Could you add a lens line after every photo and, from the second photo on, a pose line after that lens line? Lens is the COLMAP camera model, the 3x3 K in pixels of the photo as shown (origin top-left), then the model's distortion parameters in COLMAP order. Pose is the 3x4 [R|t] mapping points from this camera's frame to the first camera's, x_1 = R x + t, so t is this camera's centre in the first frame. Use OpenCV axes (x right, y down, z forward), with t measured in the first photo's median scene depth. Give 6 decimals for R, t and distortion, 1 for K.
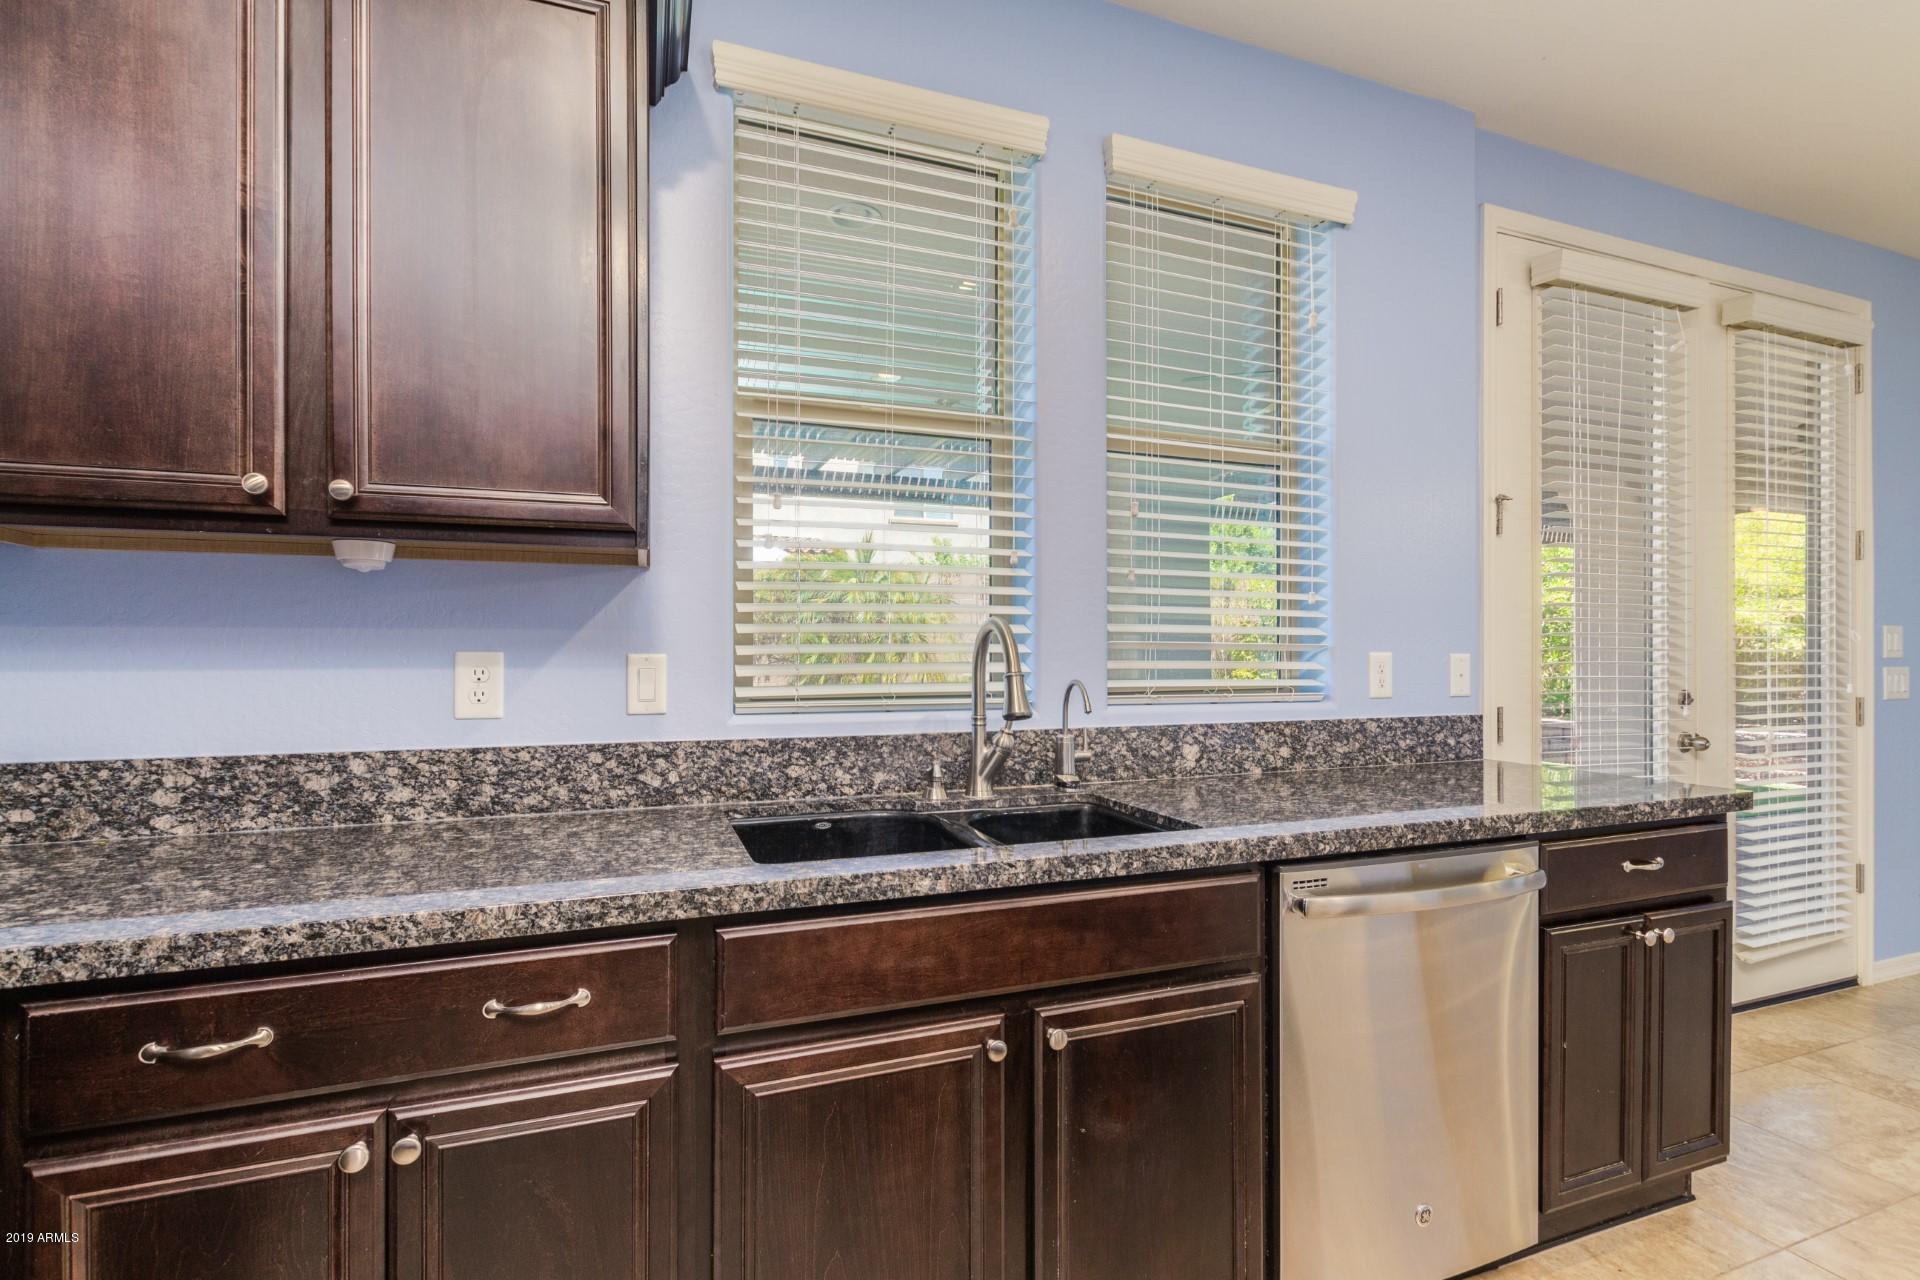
lens RADIAL K [[883.3, 0, 956.4], [0, 883.3, 646.6], [0, 0, 1]] dist [0.004617, 0.000681]
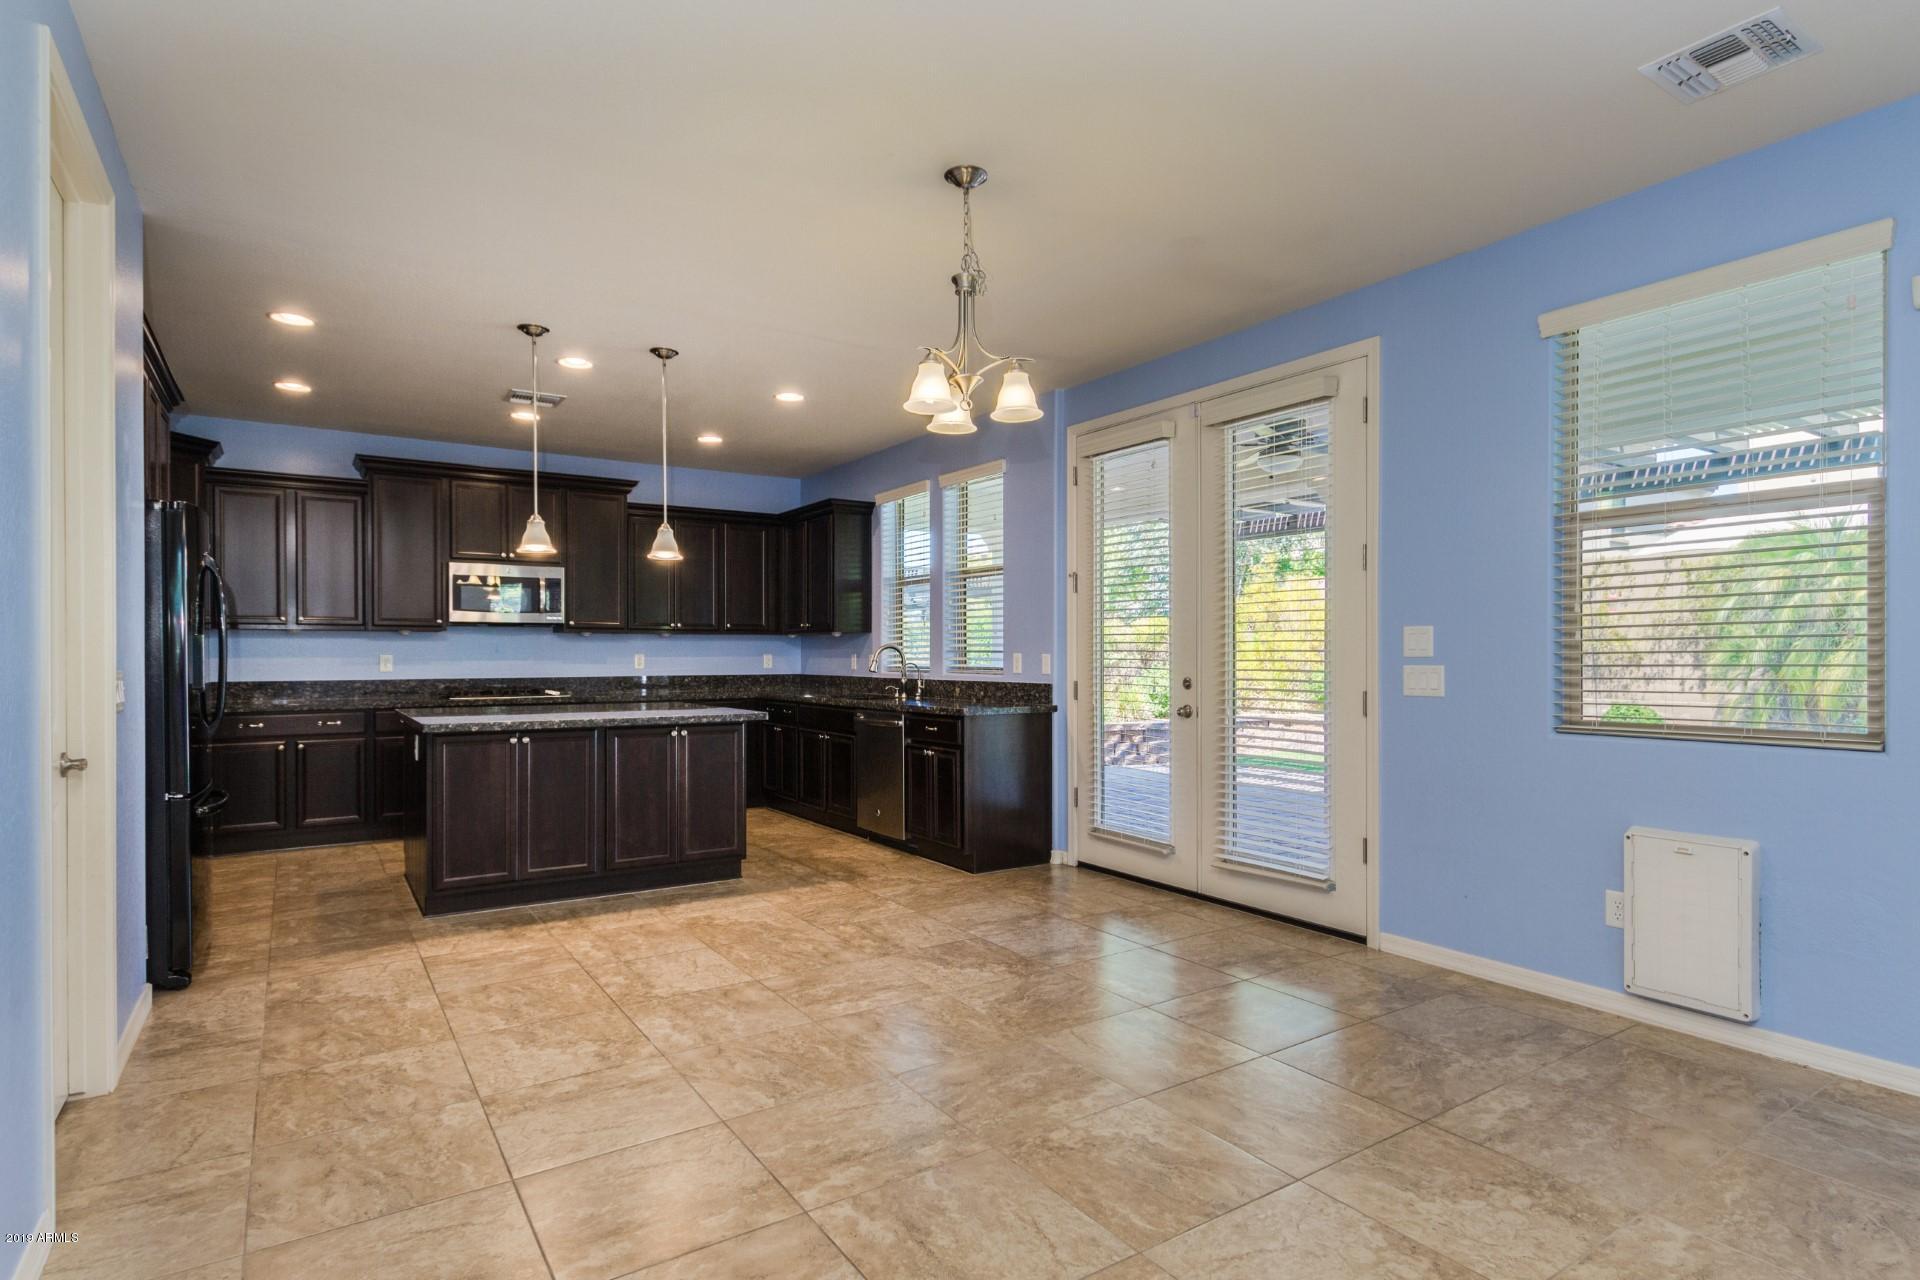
lens RADIAL K [[986.9, 0, 961.6], [0, 986.9, 654.3], [0, 0, 1]] dist [0.000026, 0.000036]
pose [[0.218574, -0.002745, -0.975816, 3.117788], [0.007883, 0.999968, -0.001047, 0.009807], [0.975788, -0.007464, 0.218589, 0.324200]]
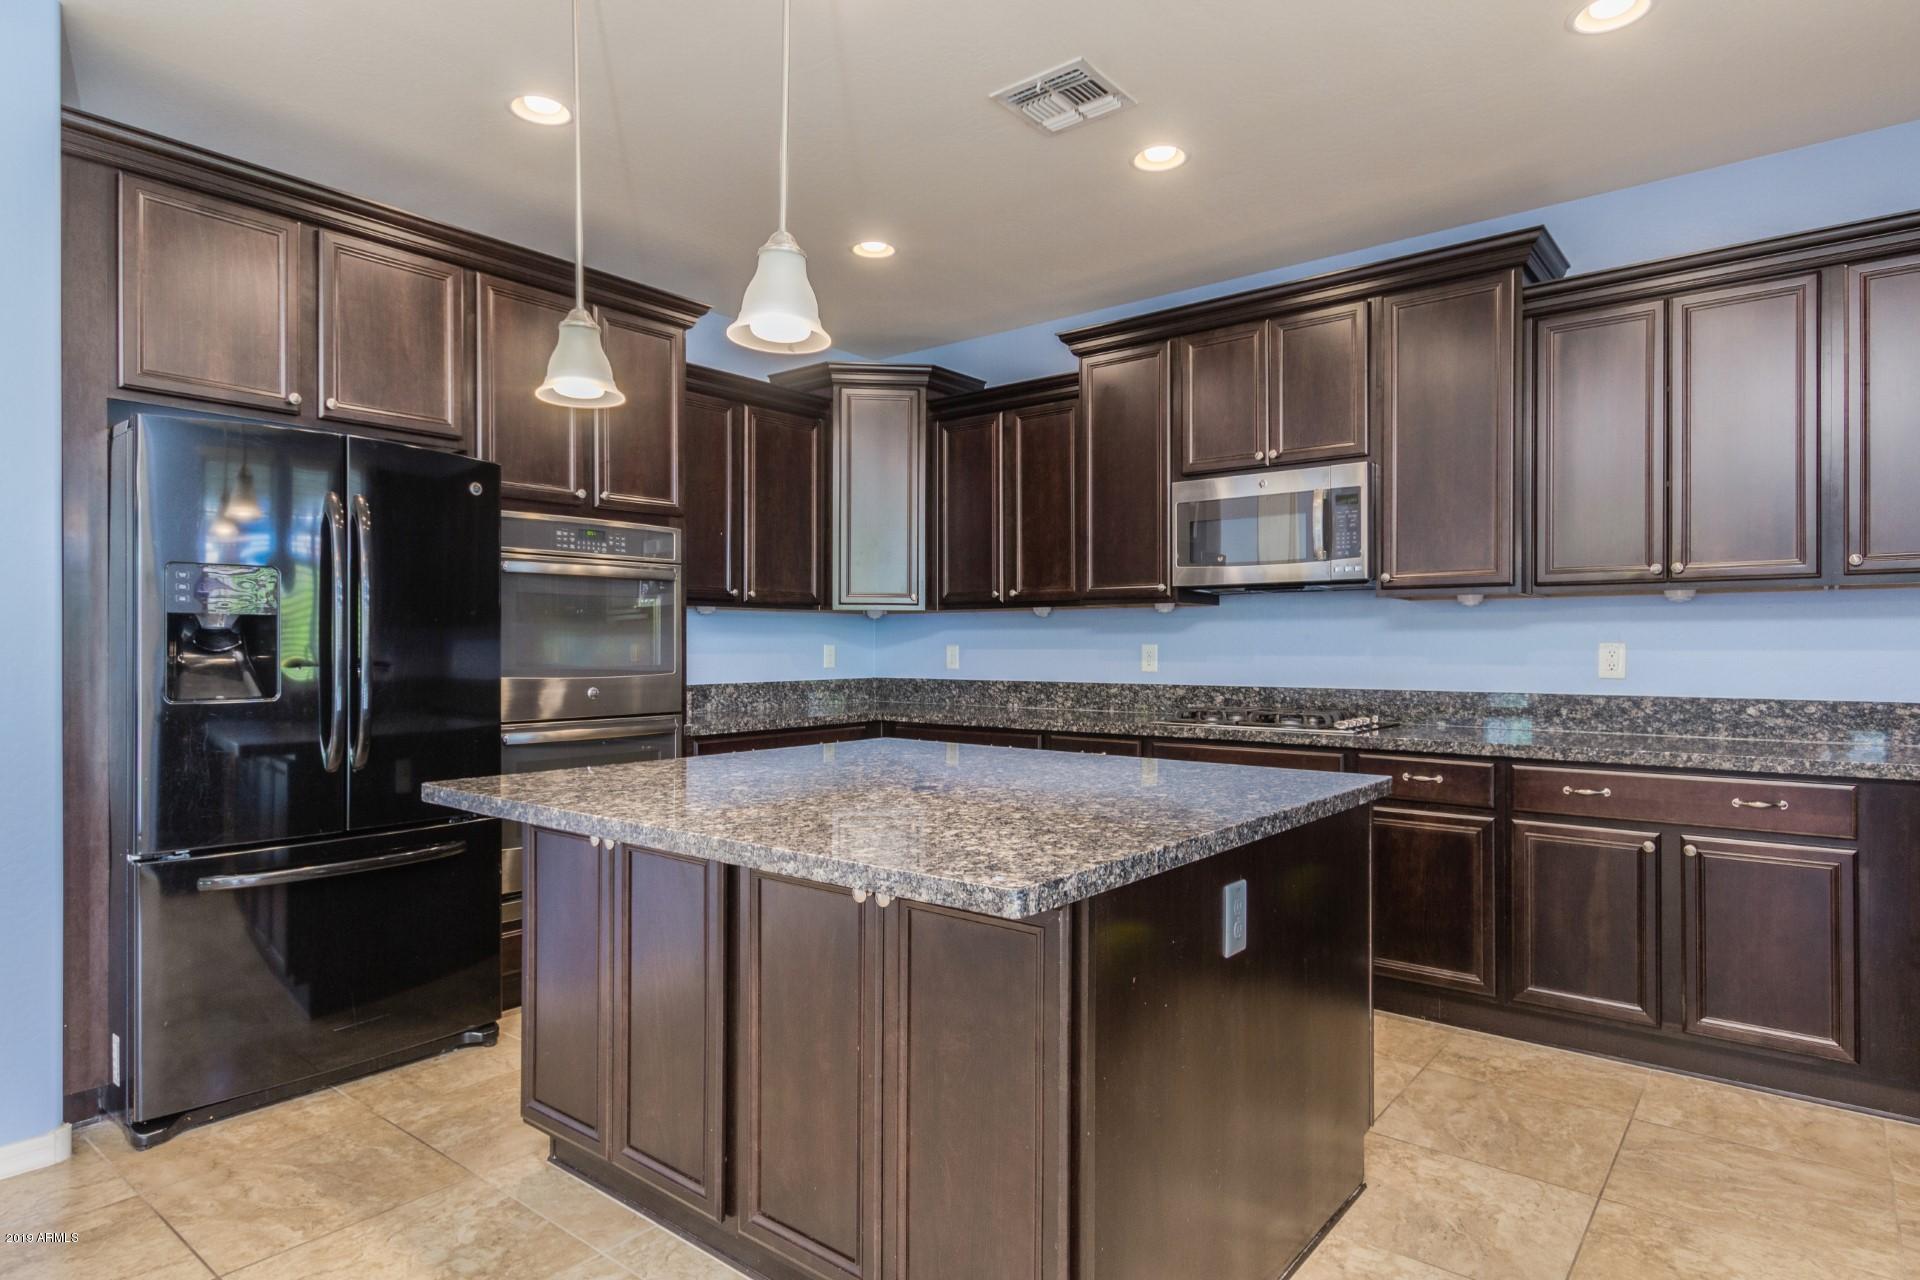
lens RADIAL K [[1077.3, 0, 960.0], [0, 1077.3, 640.0], [0, 0, 1]] dist [0.001030, 0.000035]
pose [[-0.866486, -0.001949, -0.499197, 1.088291], [0.002941, 0.999955, -0.009009, 0.003571], [0.499192, -0.009274, -0.866442, 0.894186]]
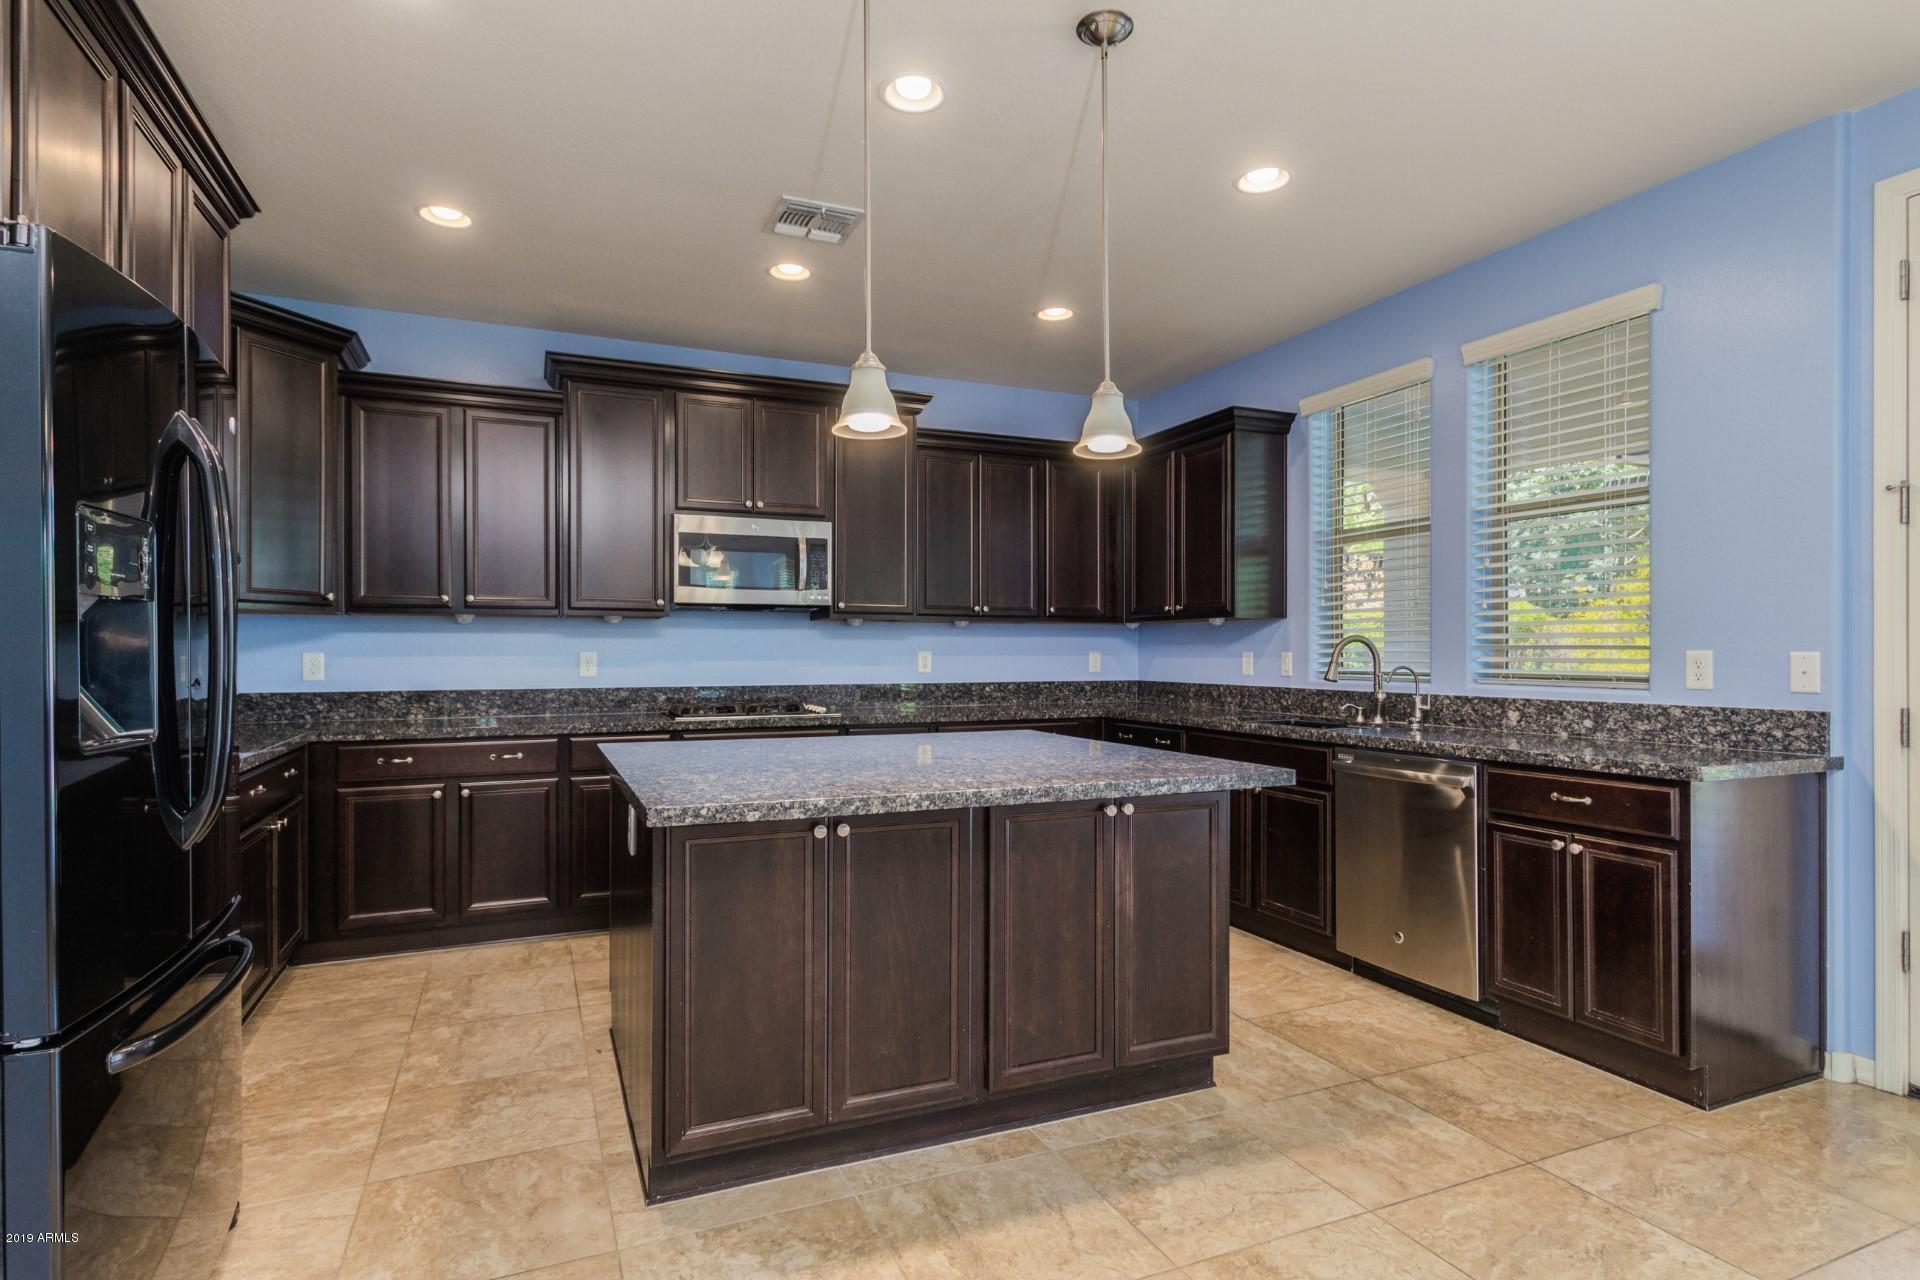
lens RADIAL K [[978.3, 0, 957.0], [0, 978.3, 646.4], [0, 0, 1]] dist [-0.004984, 0.000360]
pose [[0.042157, -0.008488, -0.999075, 1.855222], [0.006729, 0.999944, -0.008212, 0.004463], [0.999088, -0.006377, 0.042212, -0.050743]]
